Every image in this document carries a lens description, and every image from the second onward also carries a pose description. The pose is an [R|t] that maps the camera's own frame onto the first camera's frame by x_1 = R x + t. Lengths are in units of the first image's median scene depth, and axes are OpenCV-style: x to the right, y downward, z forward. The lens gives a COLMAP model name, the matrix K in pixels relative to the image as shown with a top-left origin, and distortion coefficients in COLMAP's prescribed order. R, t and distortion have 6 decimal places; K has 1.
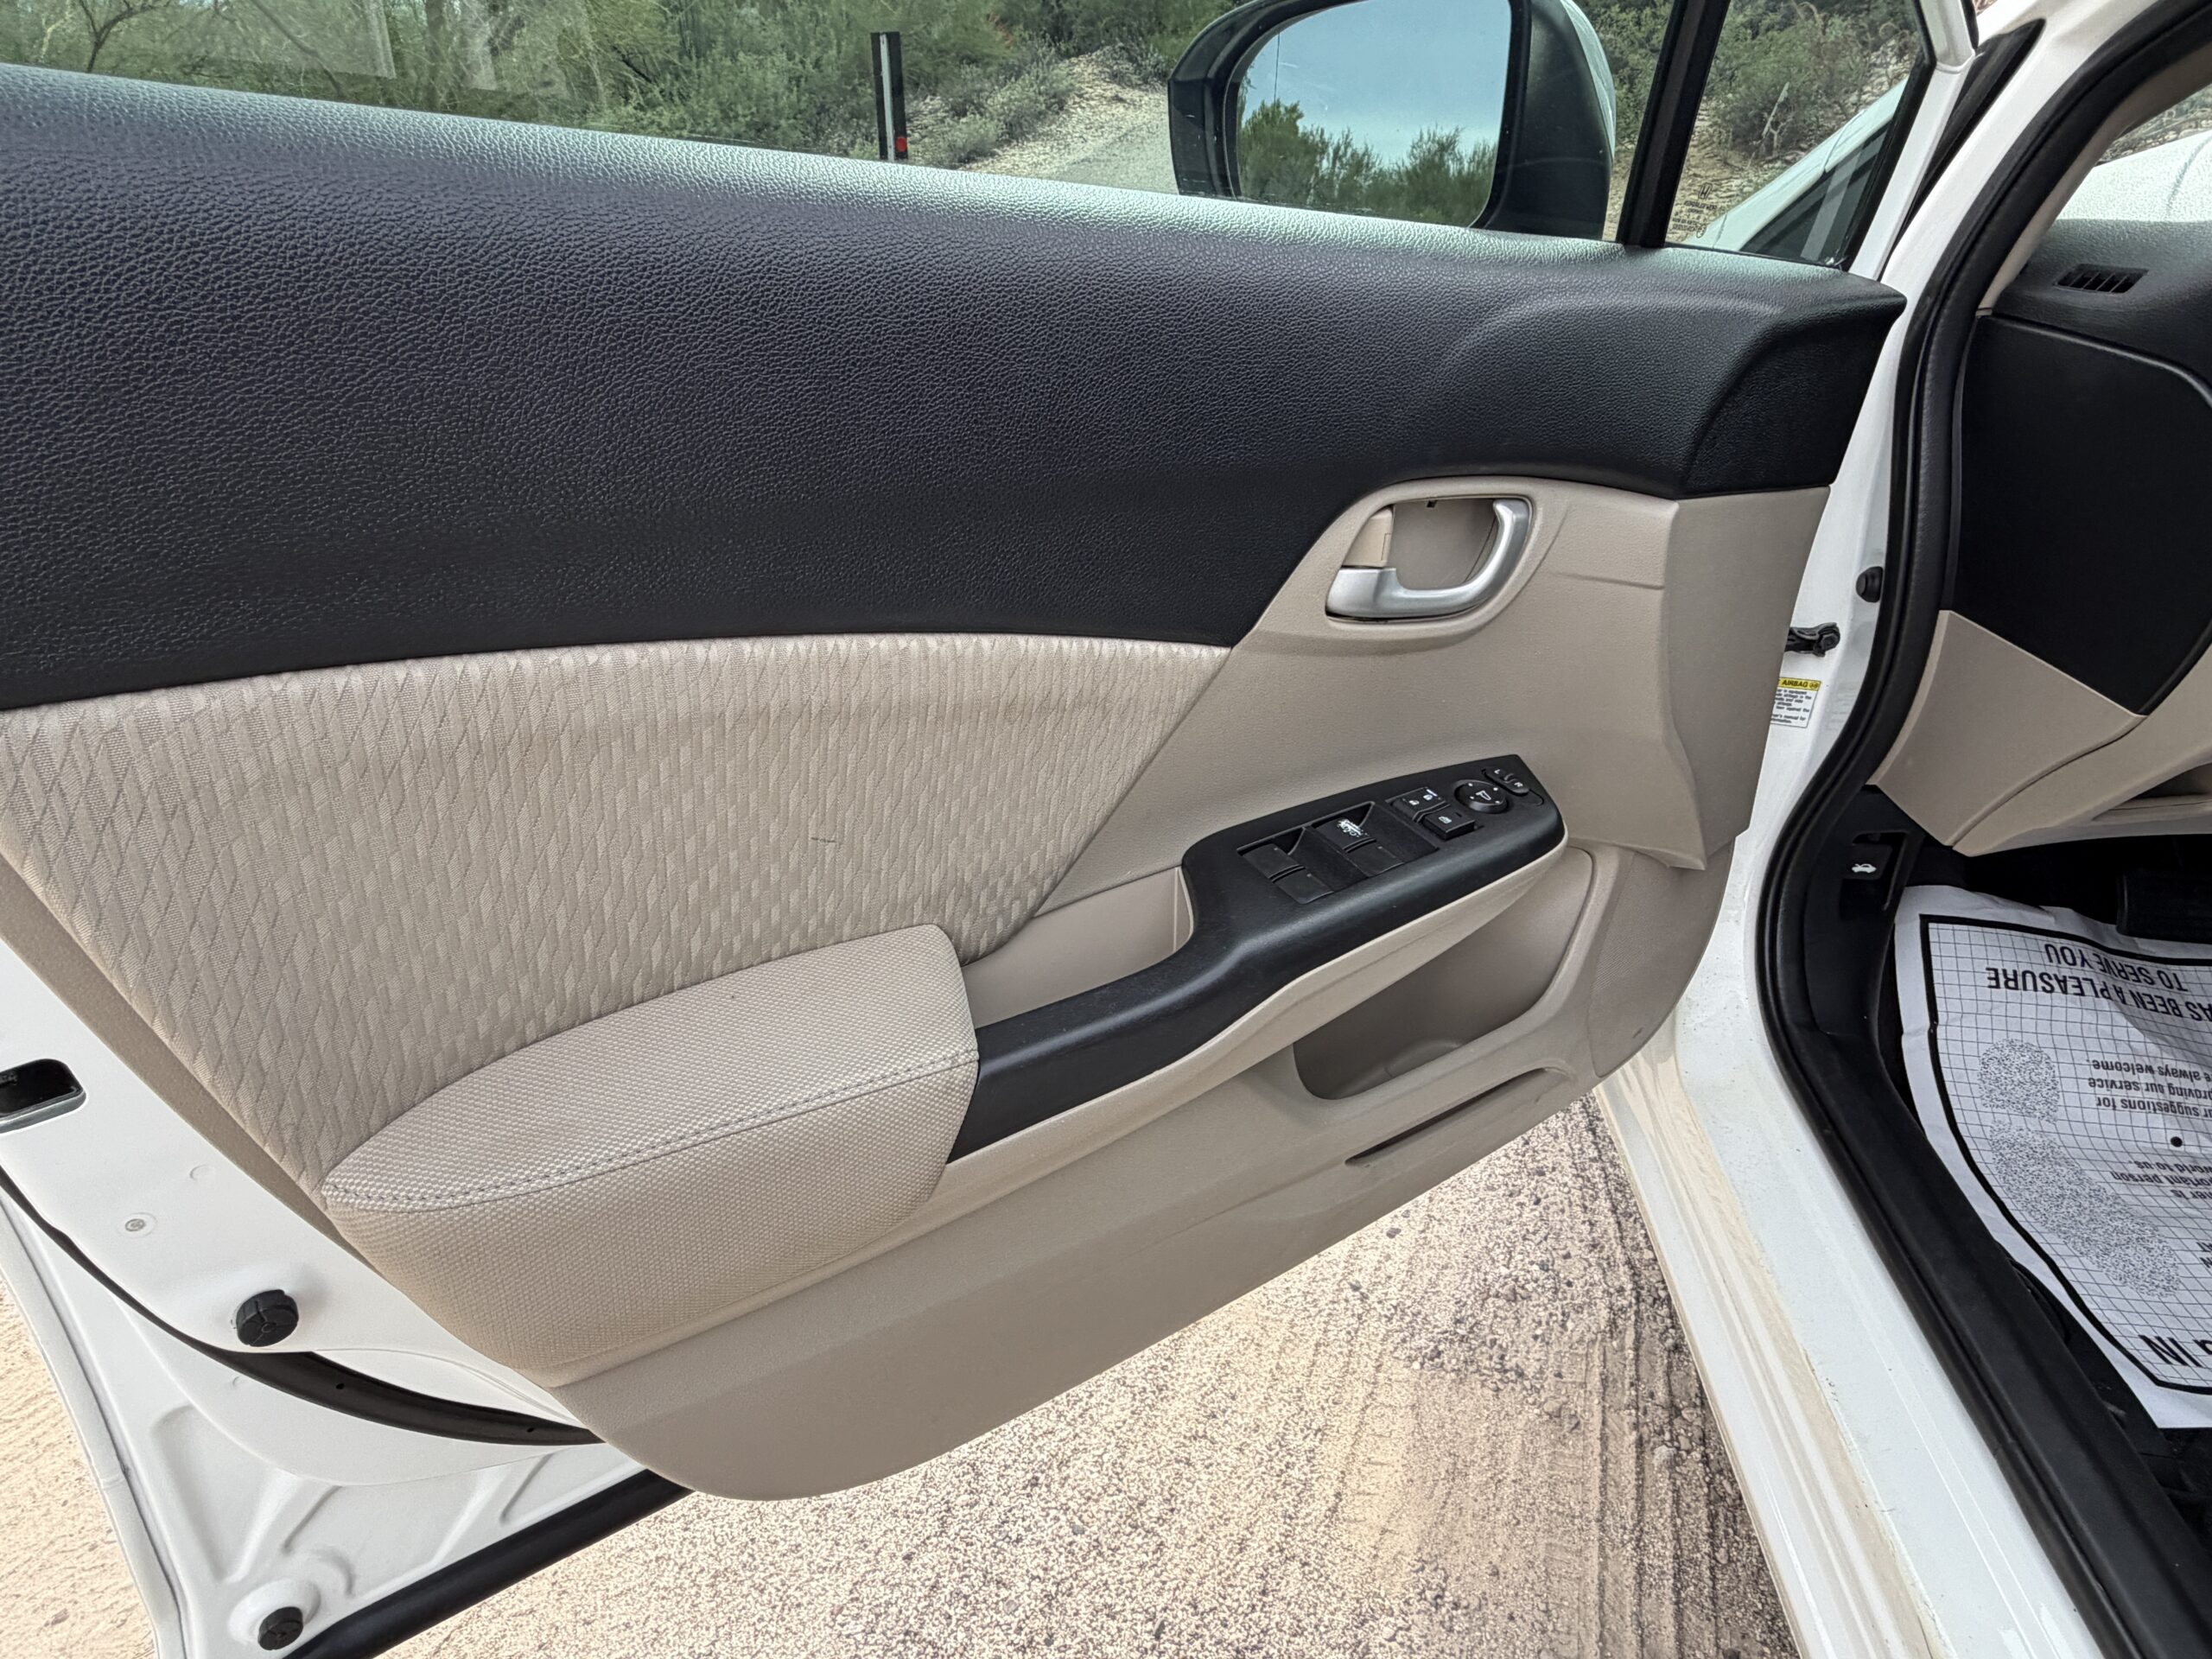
lens RADIAL K [[1221.1, 0, 1103.9], [0, 1221.1, 818.6], [0, 0, 1]] dist [0.004648, -0.002611]
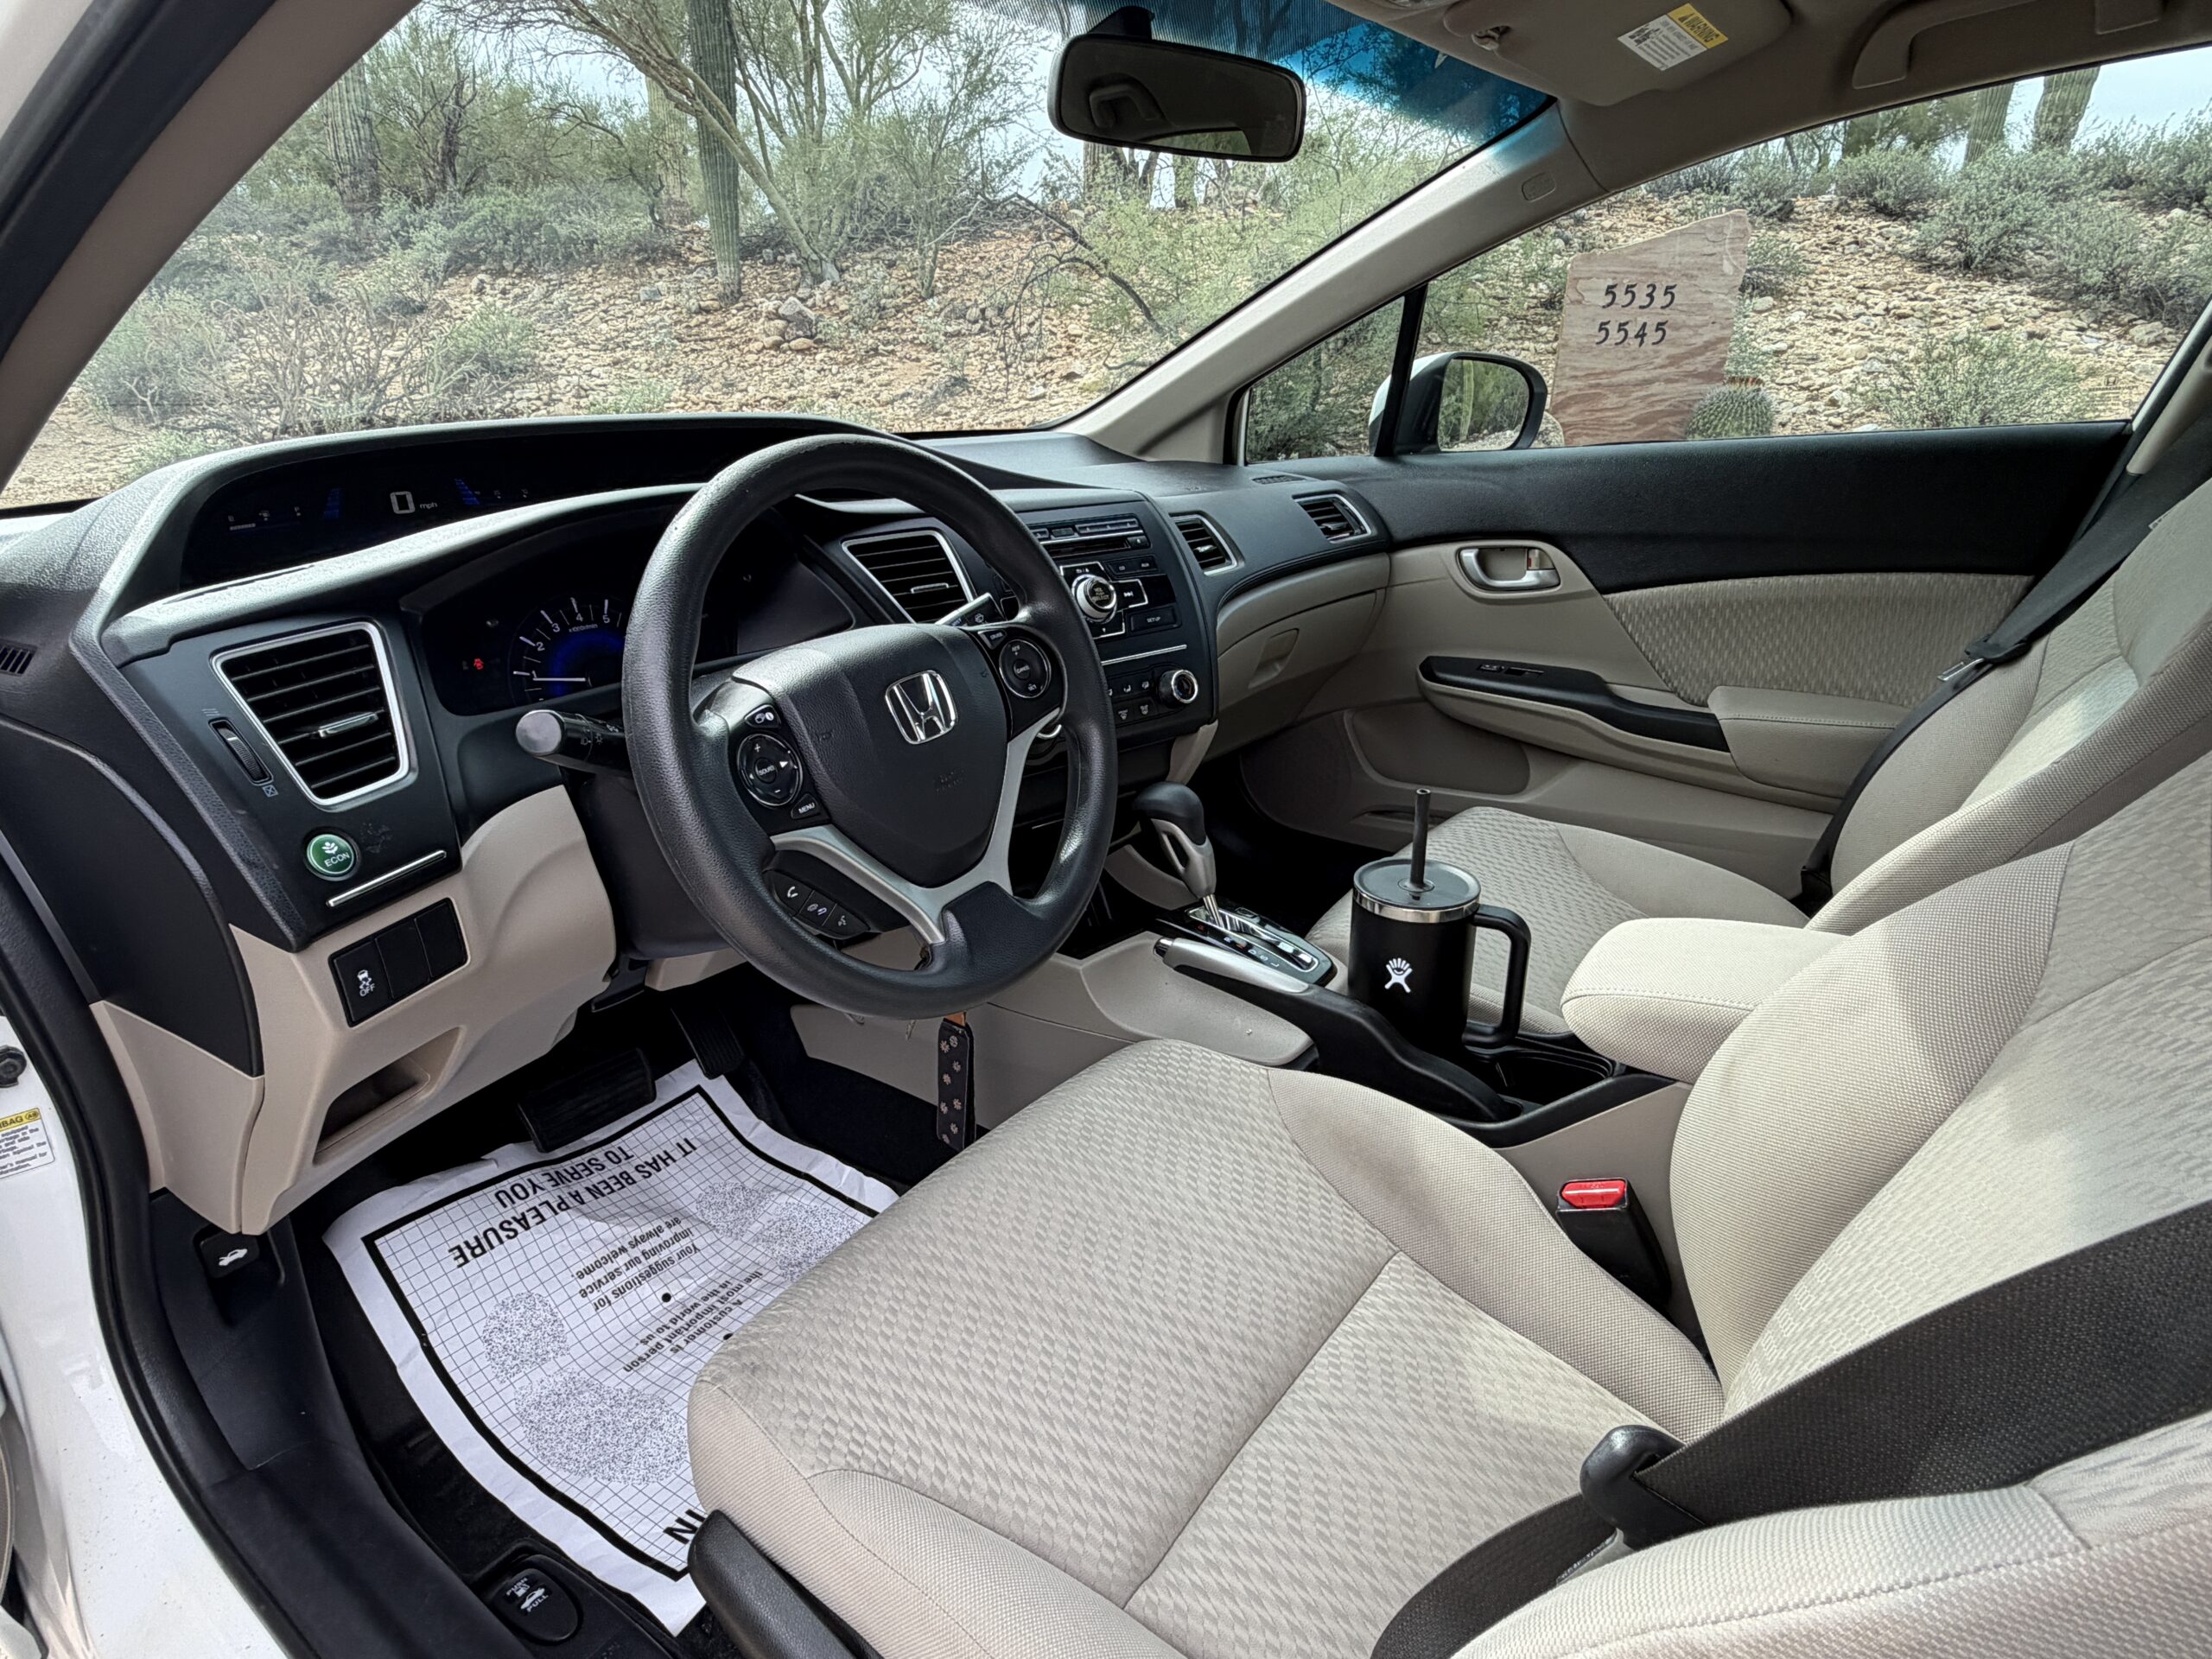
lens RADIAL K [[1221.1, 0, 1080.9], [0, 1221.1, 836.3], [0, 0, 1]] dist [0.004648, -0.002611]
pose [[0.501757, -0.310575, 0.807331, 0.287184], [0.435412, 0.897142, 0.074516, -0.027782], [-0.747434, 0.314132, 0.585375, -0.055466]]
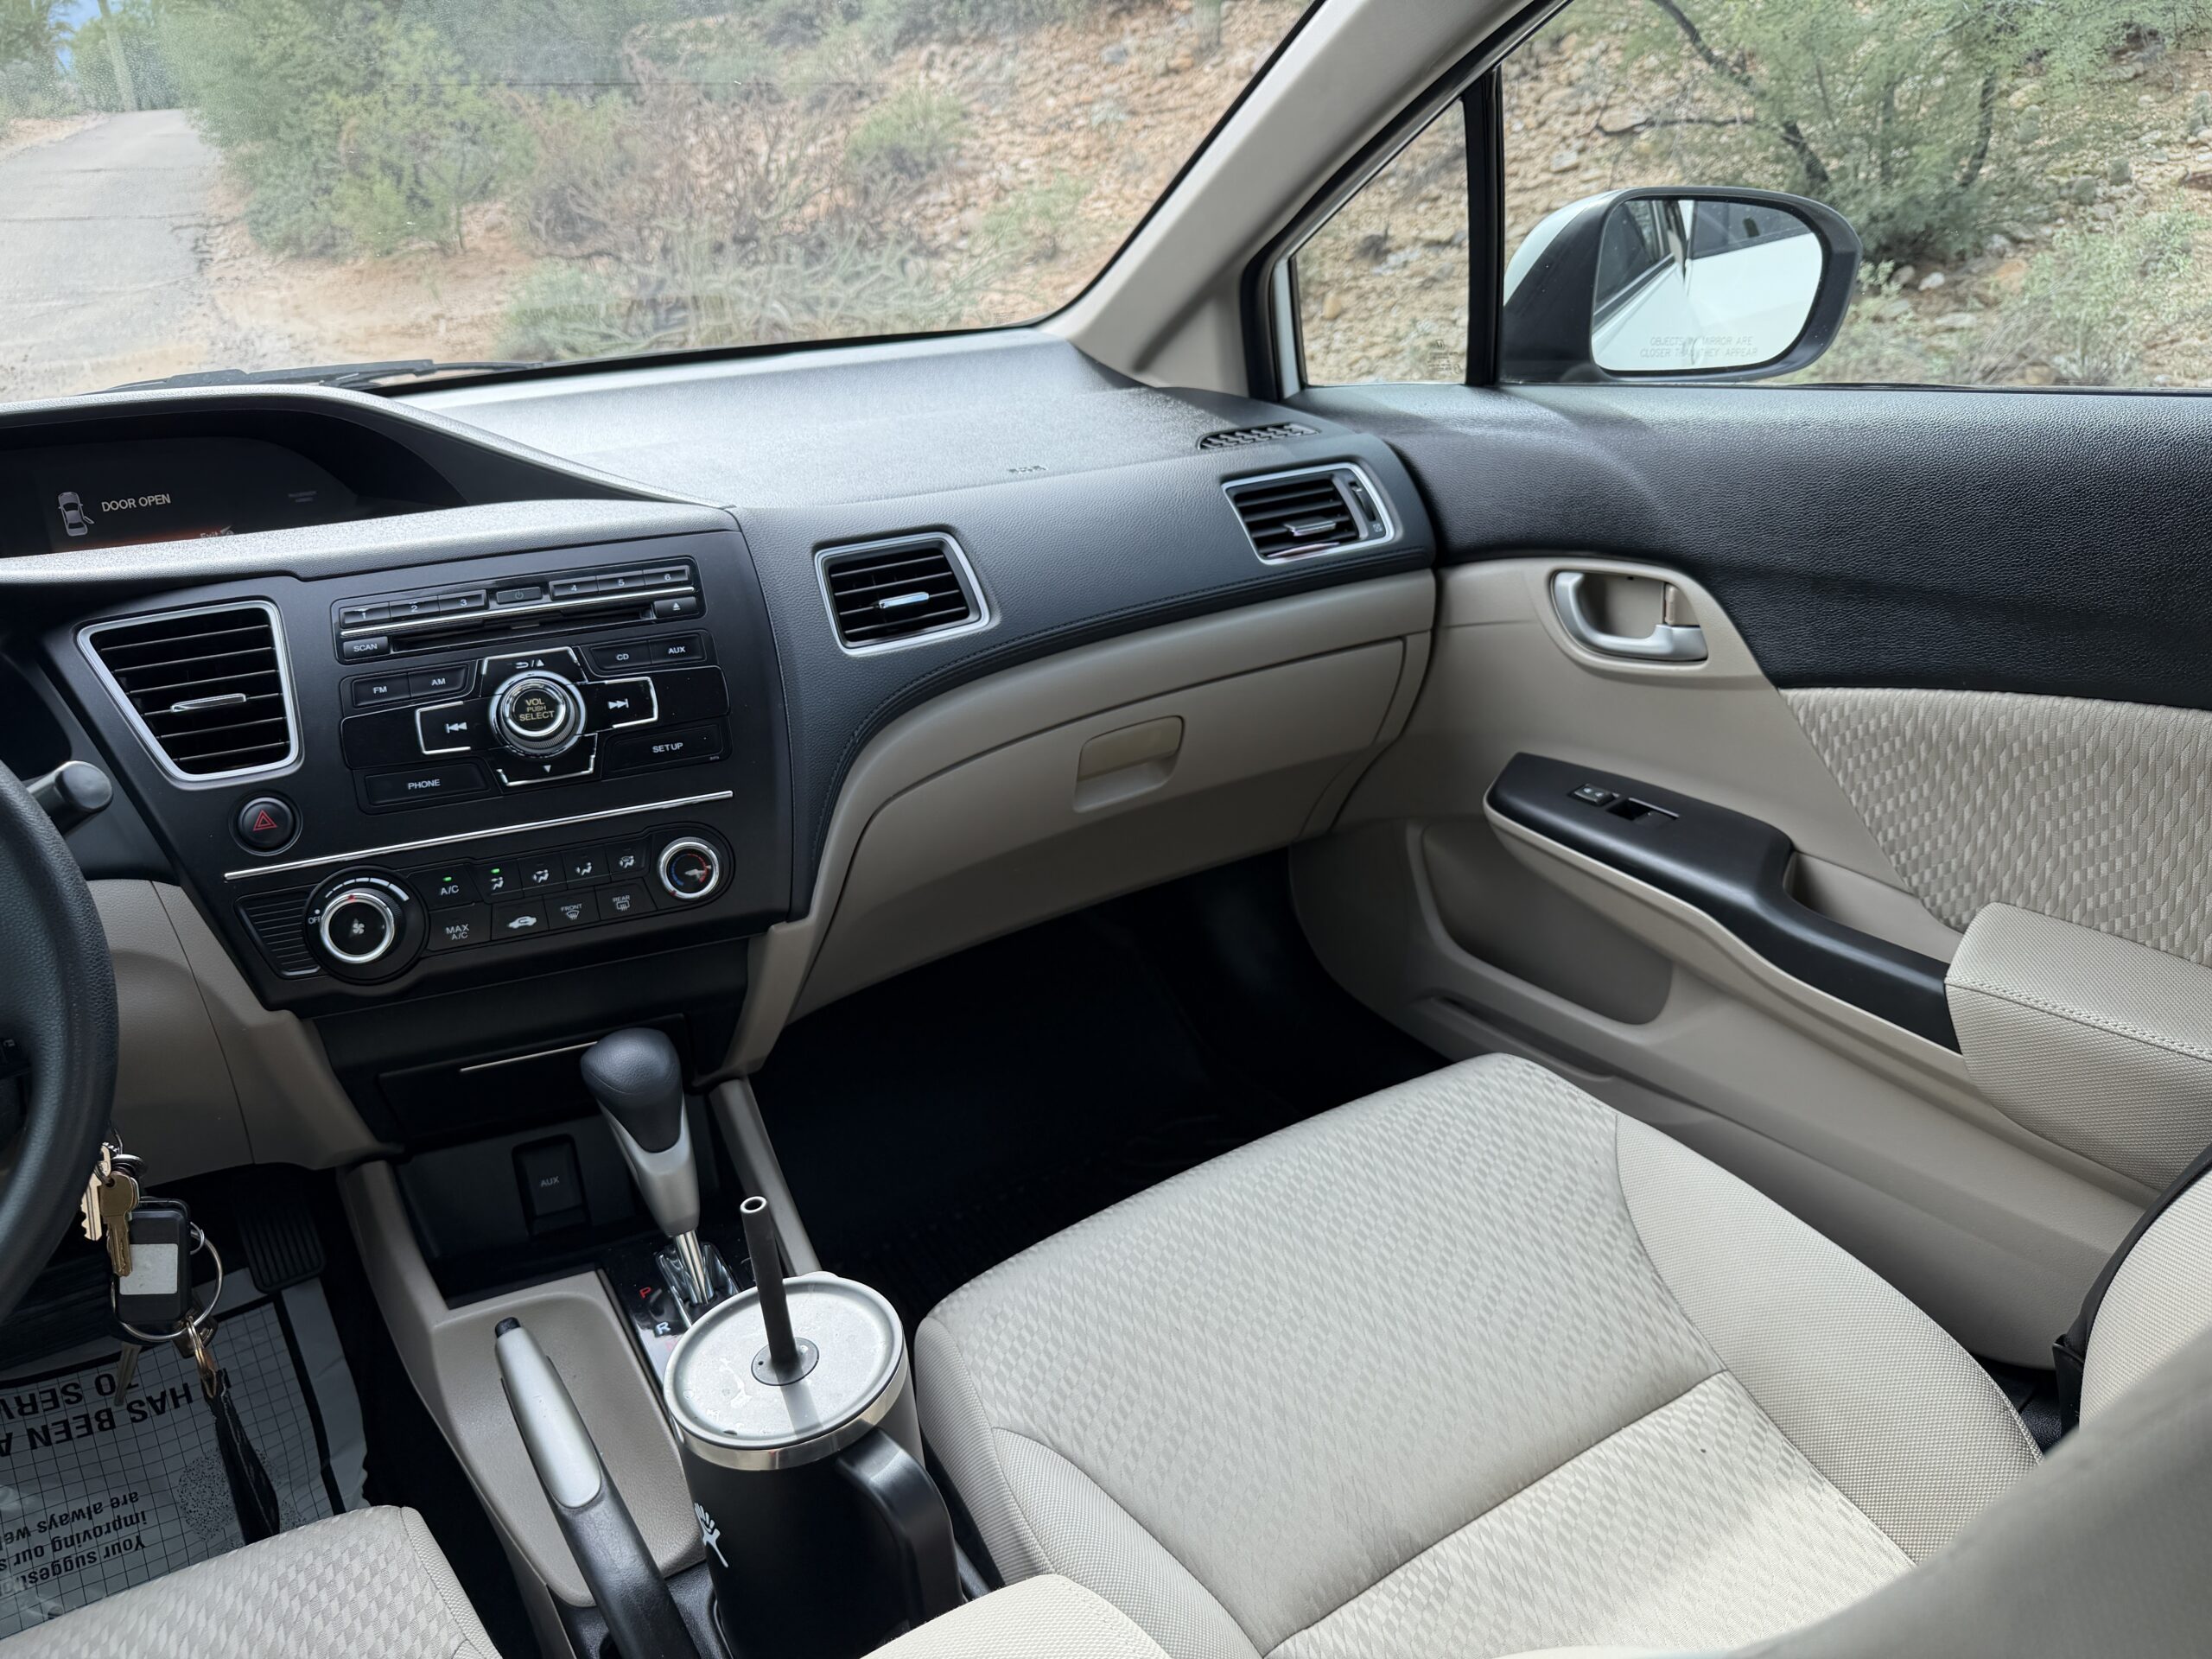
lens RADIAL K [[1573.7, 0, 1090.2], [0, 1573.7, 840.5], [0, 0, 1]] dist [0.018492, -0.030749]
pose [[0.792367, -0.286926, 0.538357, 0.960493], [0.353156, 0.935322, -0.021288, 0.048376], [-0.497429, 0.206991, 0.842448, -0.317050]]
